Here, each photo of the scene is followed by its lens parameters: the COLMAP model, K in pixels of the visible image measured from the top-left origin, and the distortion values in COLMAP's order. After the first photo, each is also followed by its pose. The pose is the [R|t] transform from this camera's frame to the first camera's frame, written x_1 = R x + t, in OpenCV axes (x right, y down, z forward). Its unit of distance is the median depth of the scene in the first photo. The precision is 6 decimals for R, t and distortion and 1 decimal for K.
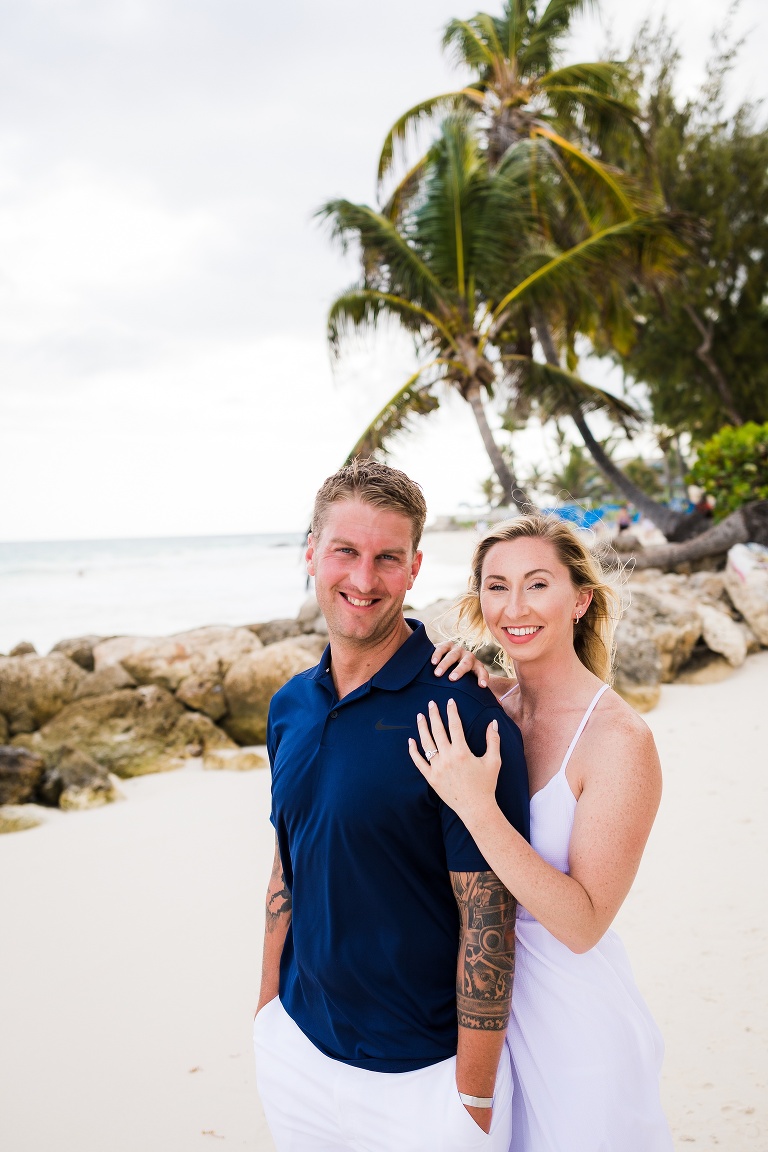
lens RADIAL K [[1122.9, 0, 384.2], [0, 1122.9, 545.5], [0, 0, 1]] dist [-0.023944, -0.008000]
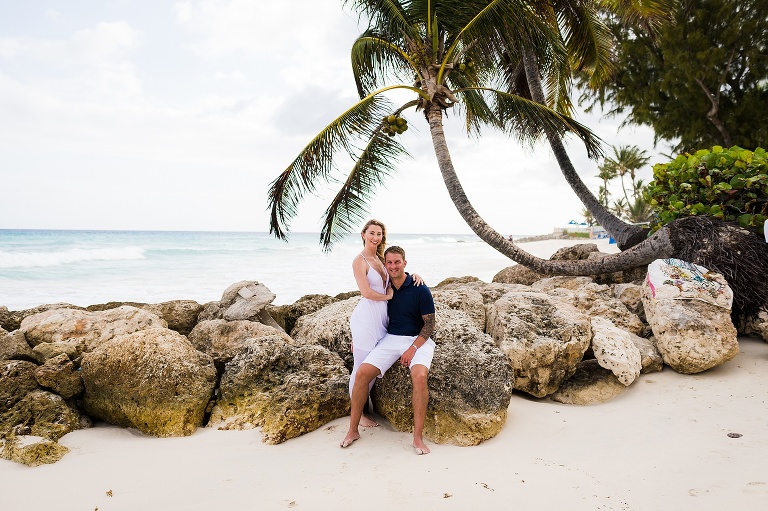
lens RADIAL K [[628.7, 0, 383.6], [0, 628.7, 249.9], [0, 0, 1]] dist [-0.003284, 0.006428]
pose [[0.970701, 0.051987, -0.234601, 0.210690], [-0.048836, 0.998622, 0.019223, -0.007266], [0.235277, -0.007202, 0.971902, 0.390898]]
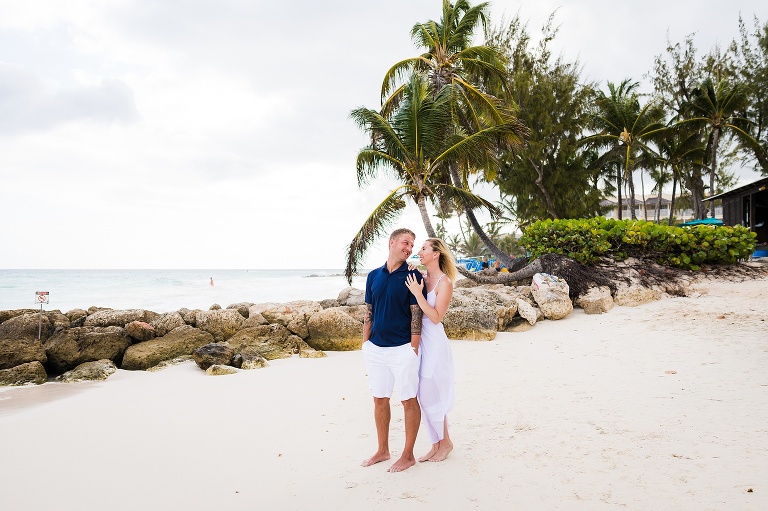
lens RADIAL K [[641.0, 0, 412.1], [0, 641.0, 253.3], [0, 0, 1]] dist [-0.016629, -0.010406]
pose [[0.997146, 0.035048, 0.066874, -0.018417], [-0.032096, 0.998484, -0.044717, 0.025433], [-0.068340, 0.042443, 0.996759, -0.256457]]
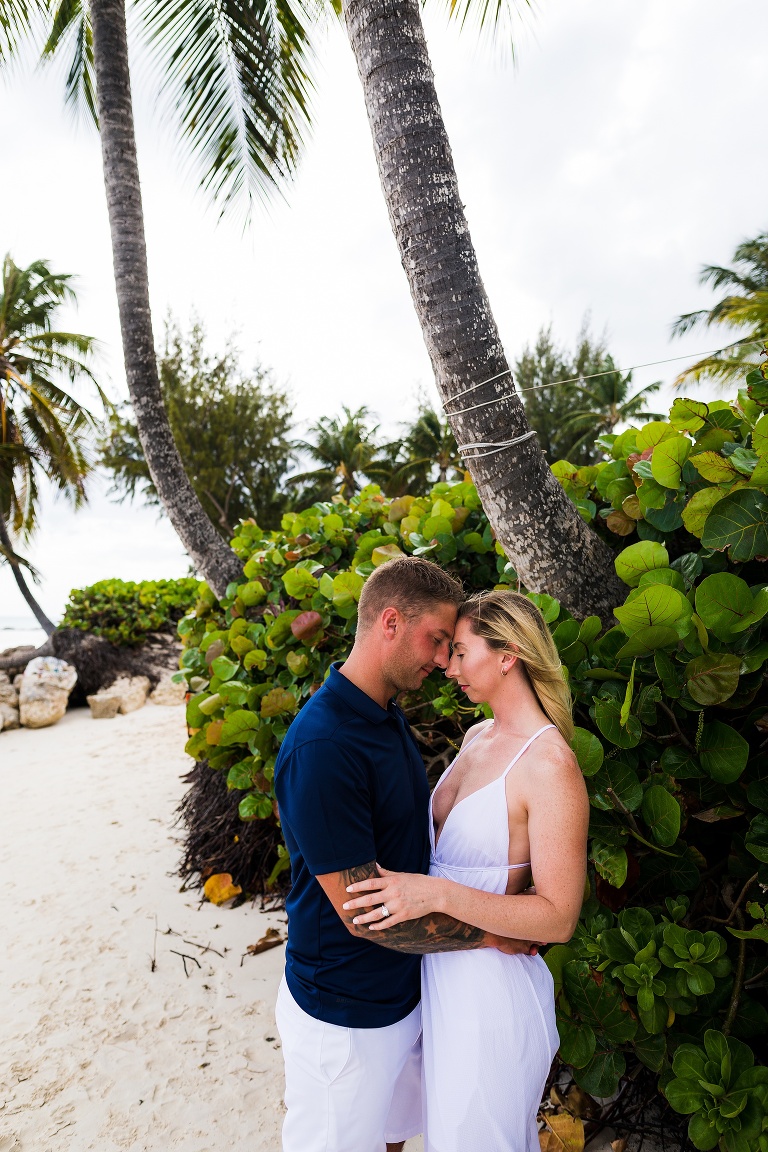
lens RADIAL K [[781.7, 0, 411.0], [0, 781.7, 579.3], [0, 0, 1]] dist [0.003523, 0.000265]
pose [[0.938635, 0.078536, 0.335851, 0.436245], [-0.053176, 0.995040, -0.084065, -0.045469], [-0.340787, 0.061047, 0.938156, -0.205623]]
